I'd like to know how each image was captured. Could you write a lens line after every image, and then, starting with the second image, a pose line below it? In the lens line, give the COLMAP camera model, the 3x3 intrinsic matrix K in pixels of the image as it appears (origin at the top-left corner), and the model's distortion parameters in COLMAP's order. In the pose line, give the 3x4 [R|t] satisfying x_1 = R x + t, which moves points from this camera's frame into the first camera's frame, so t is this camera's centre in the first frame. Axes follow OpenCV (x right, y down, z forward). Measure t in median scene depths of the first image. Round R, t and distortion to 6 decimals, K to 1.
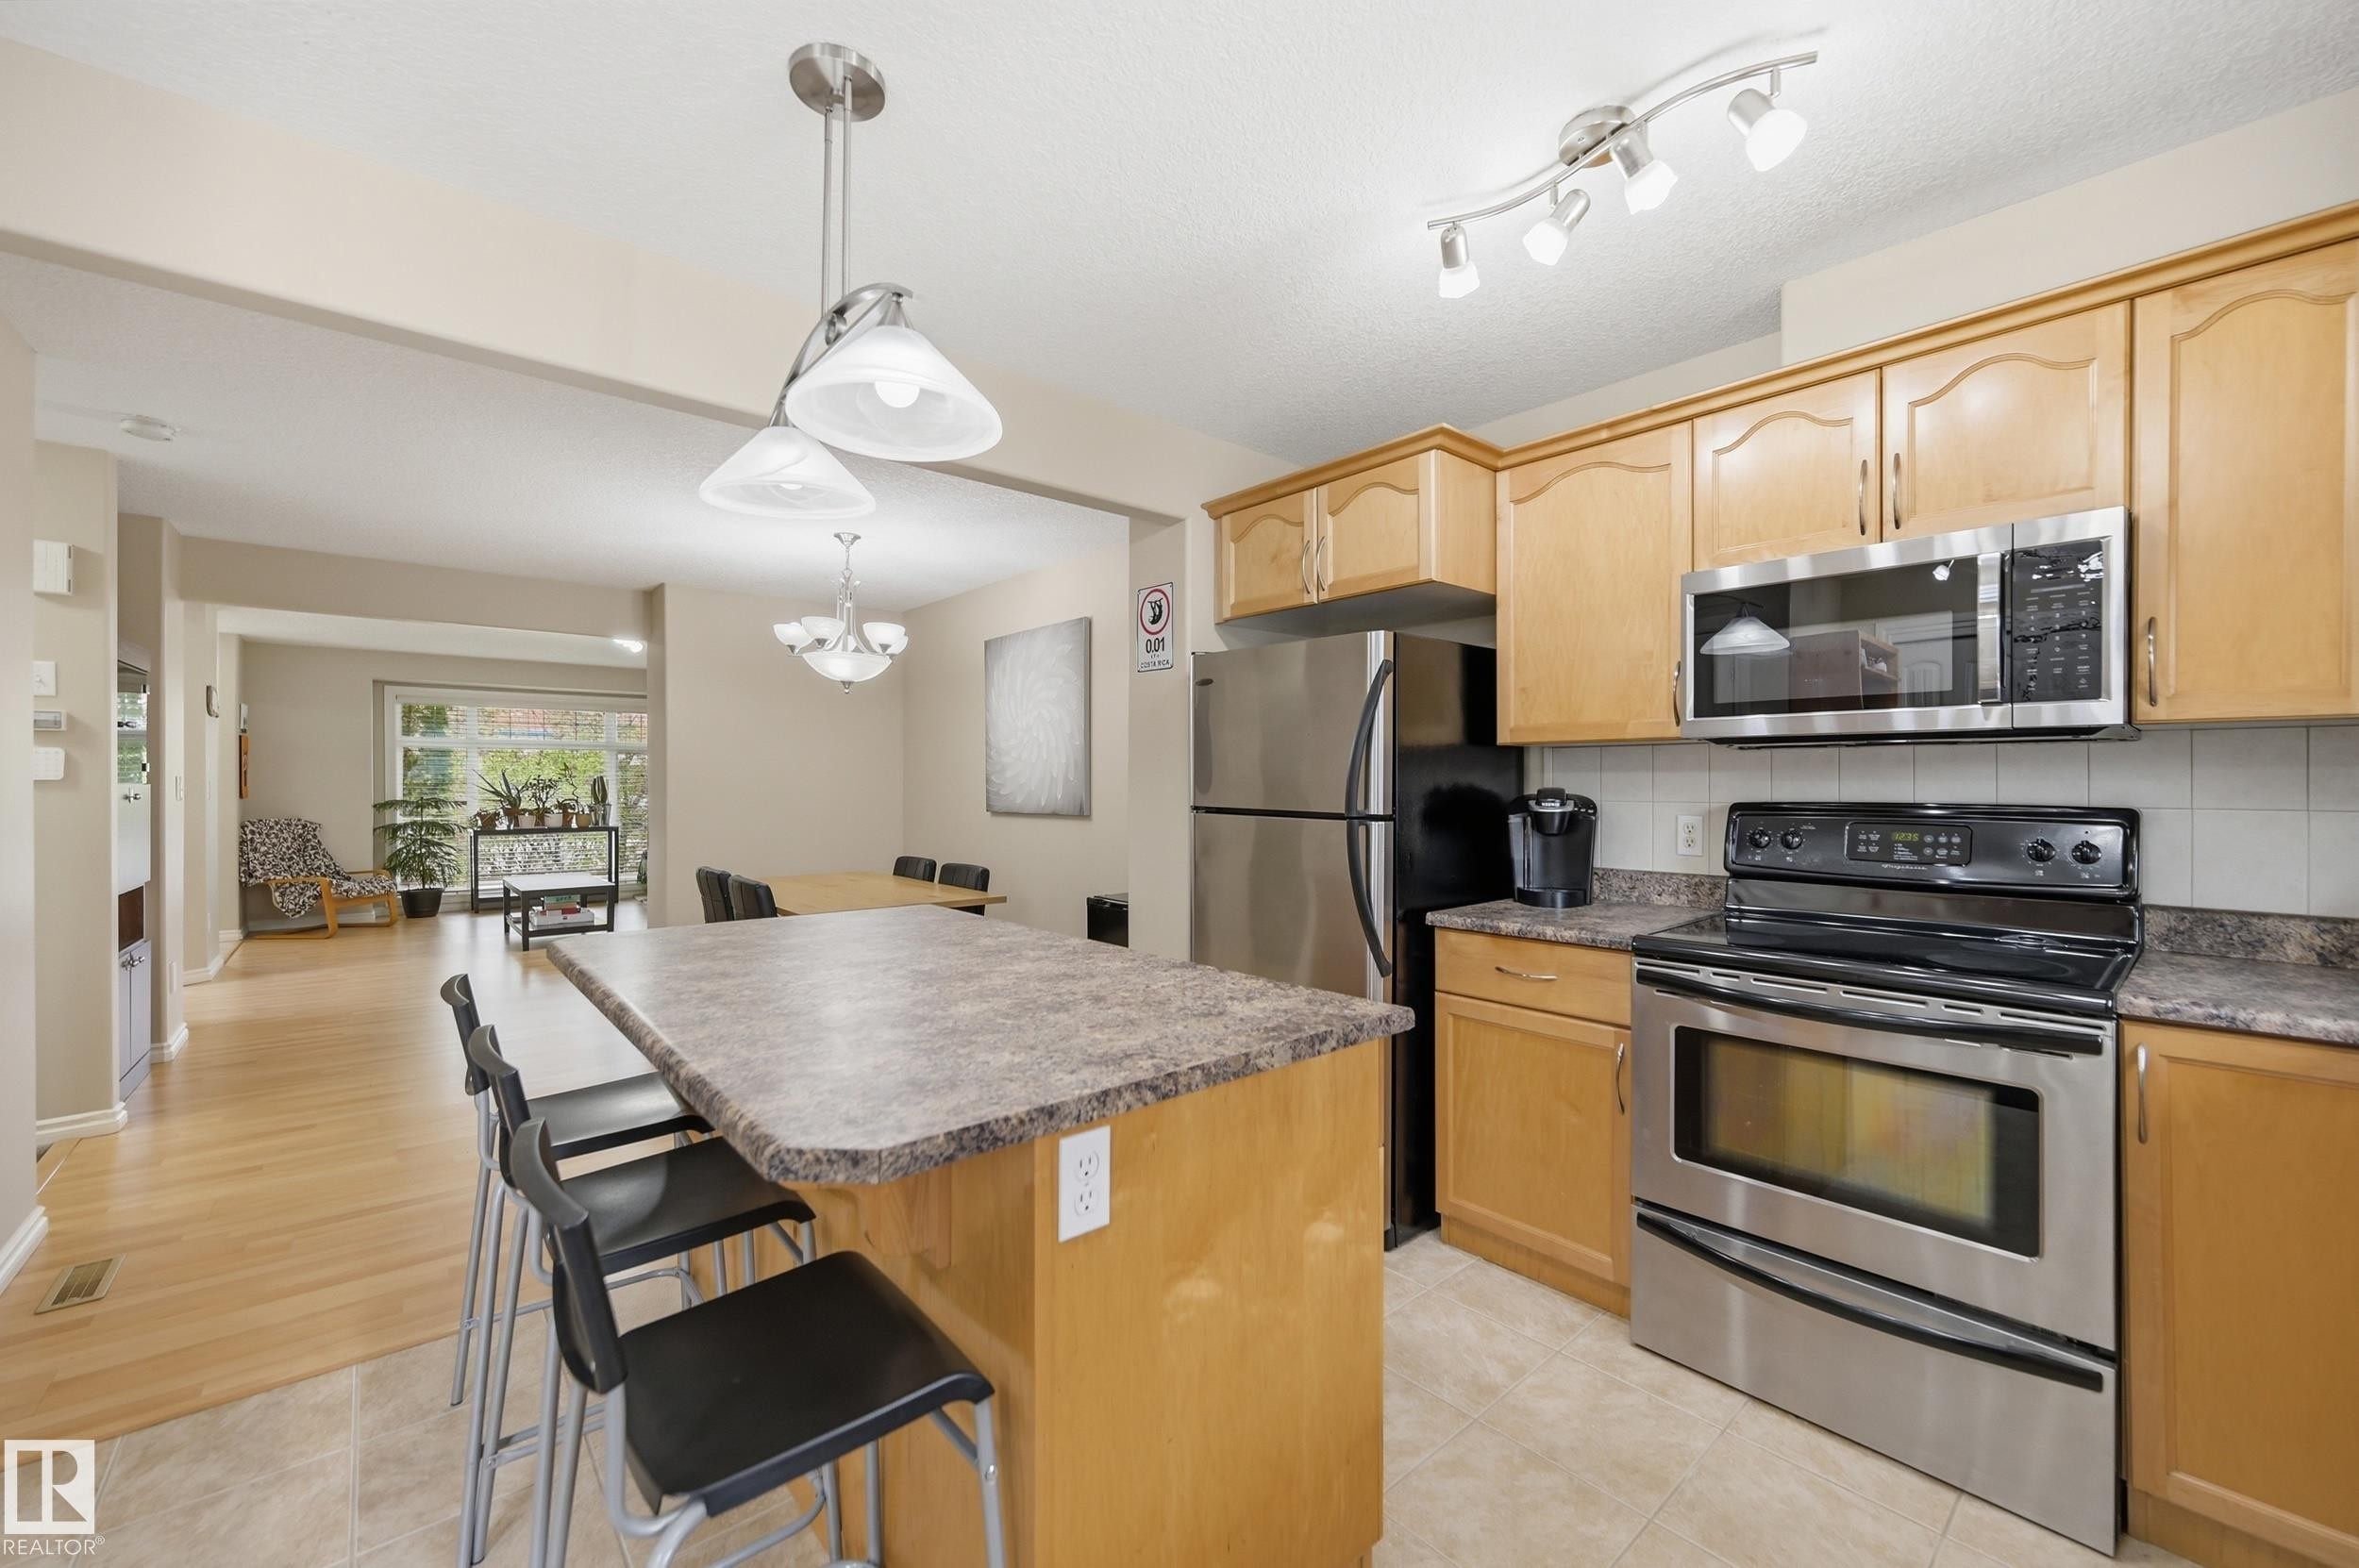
lens RADIAL K [[947.3, 0, 1179.4], [0, 947.3, 780.2], [0, 0, 1]] dist [0.000200, 0.000276]
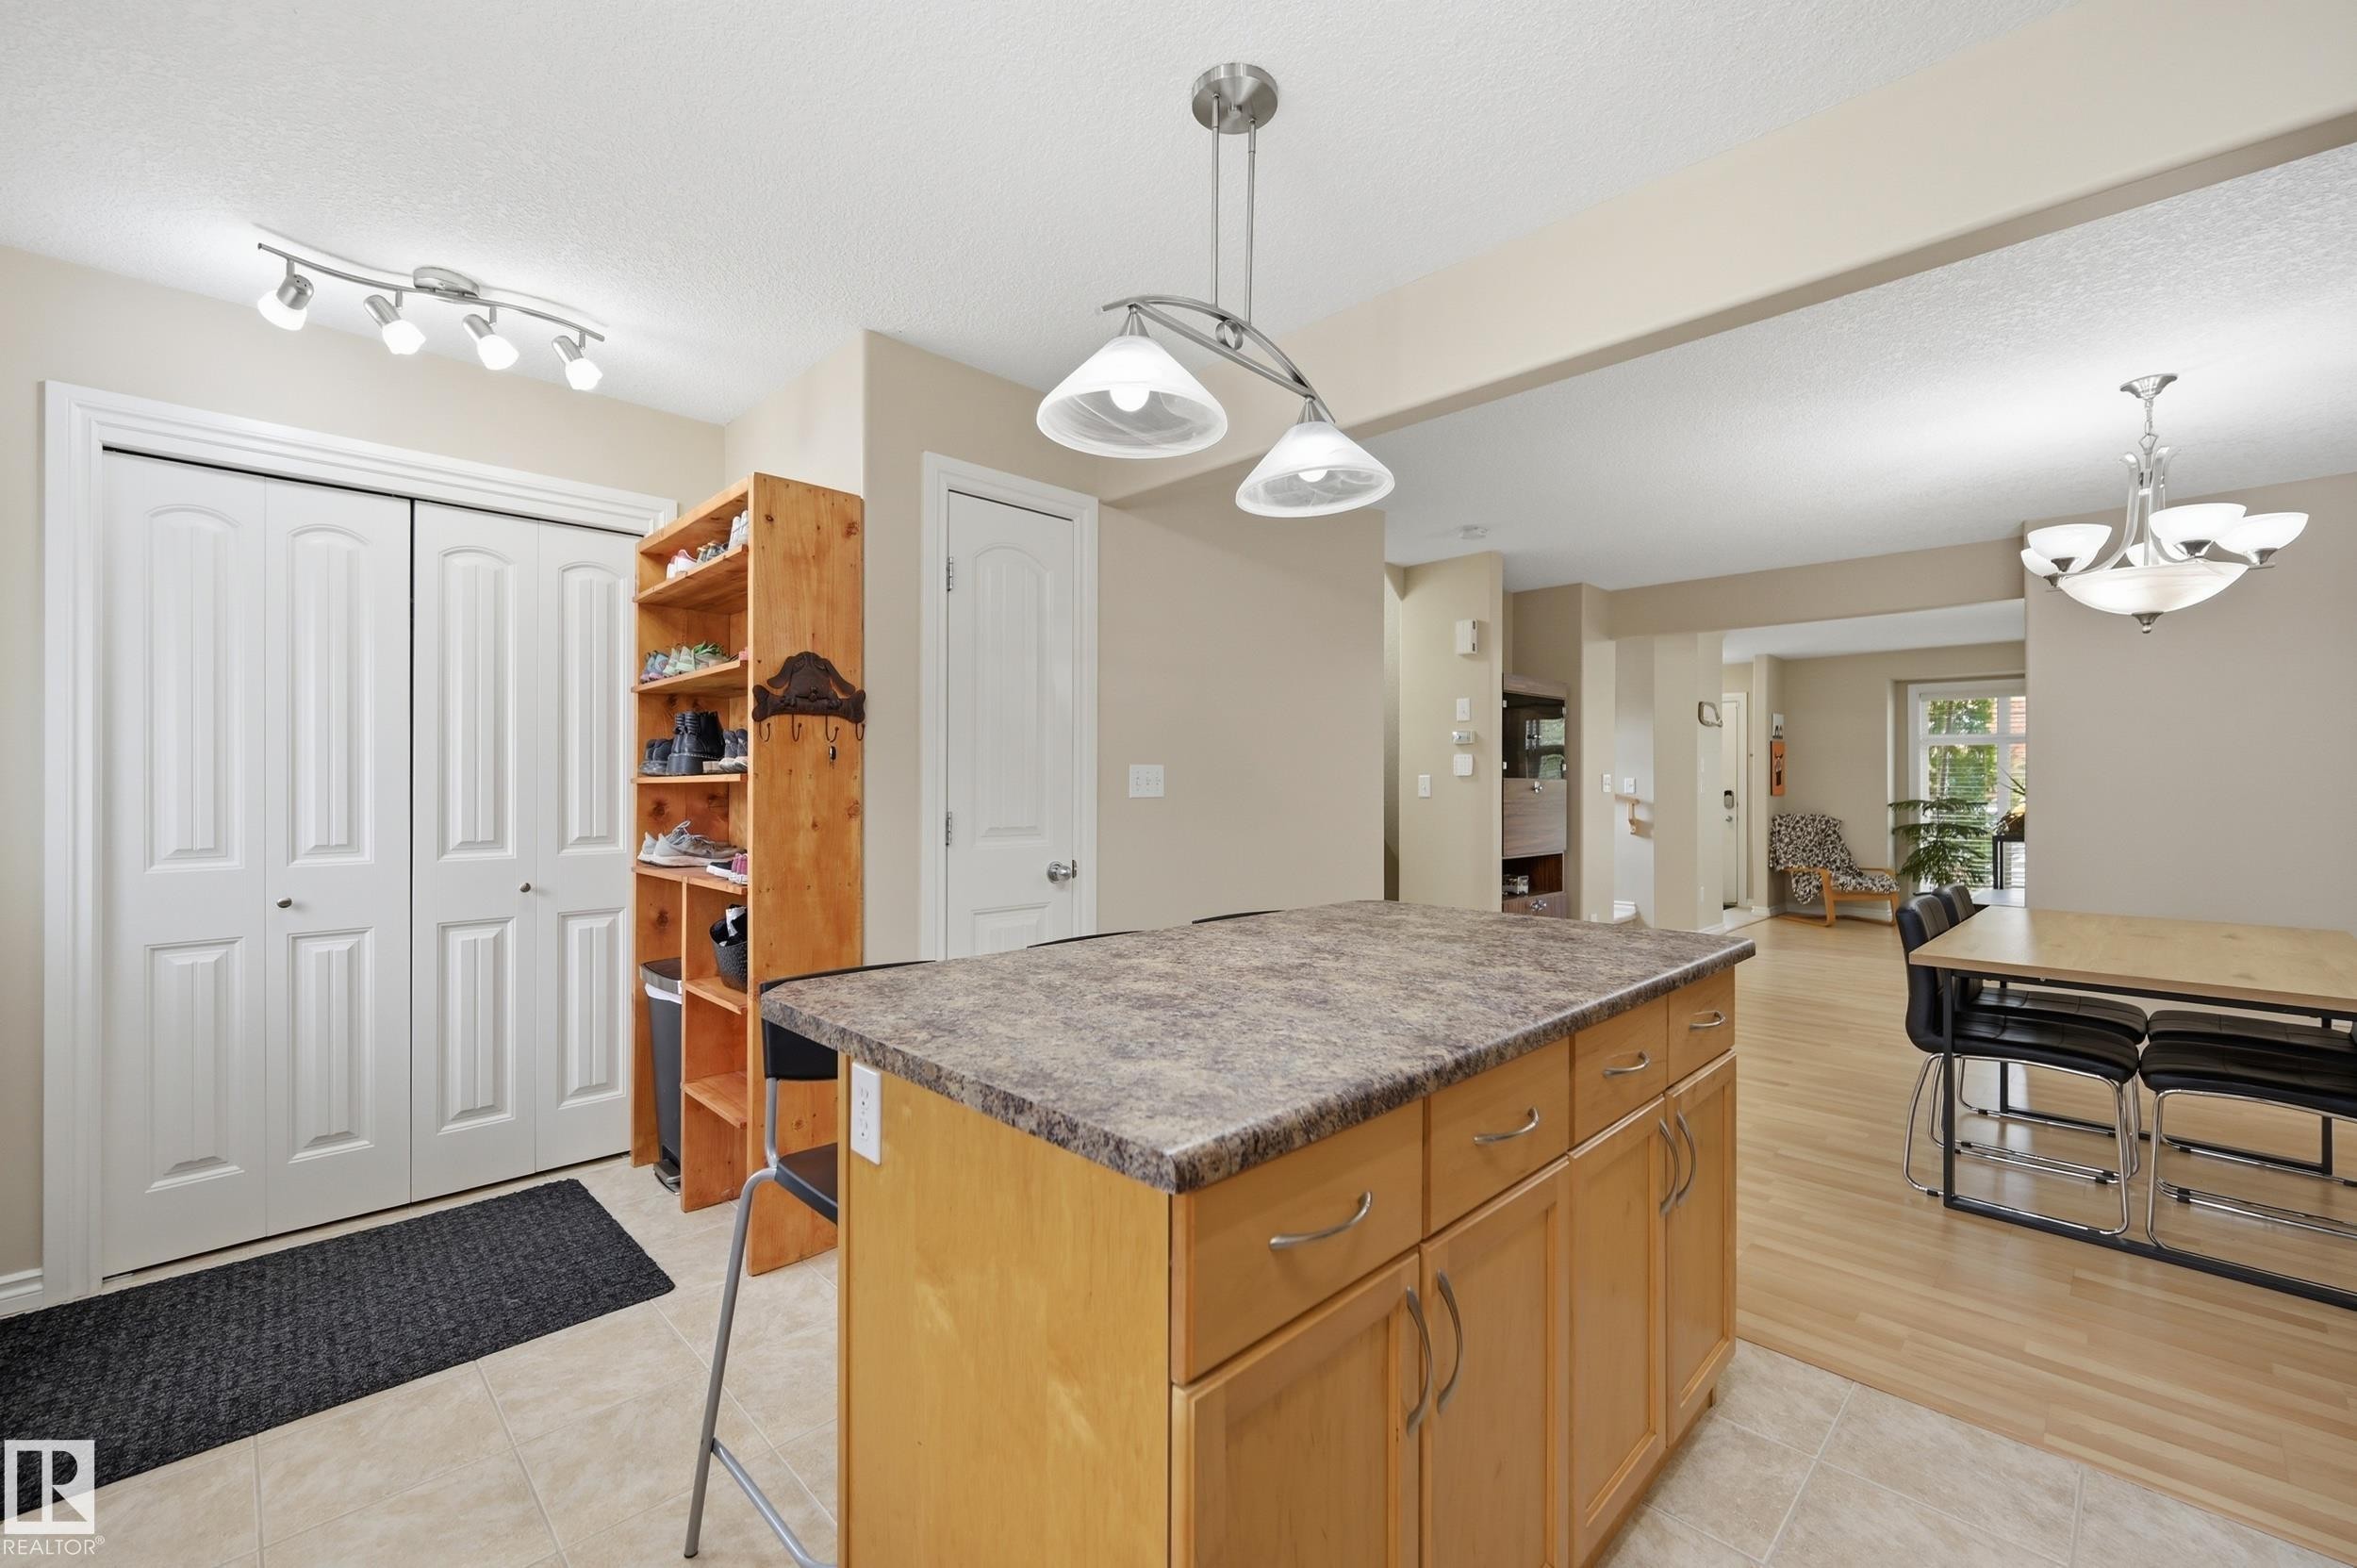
lens RADIAL K [[981.8, 0, 1178.5], [0, 981.8, 784.0], [0, 0, 1]] dist [0.002401, 0.000237]
pose [[0.055125, 0.000616, -0.998479, 0.266817], [-0.001916, 0.999998, 0.000511, 0.009736], [0.998478, 0.001885, 0.055127, 0.324323]]
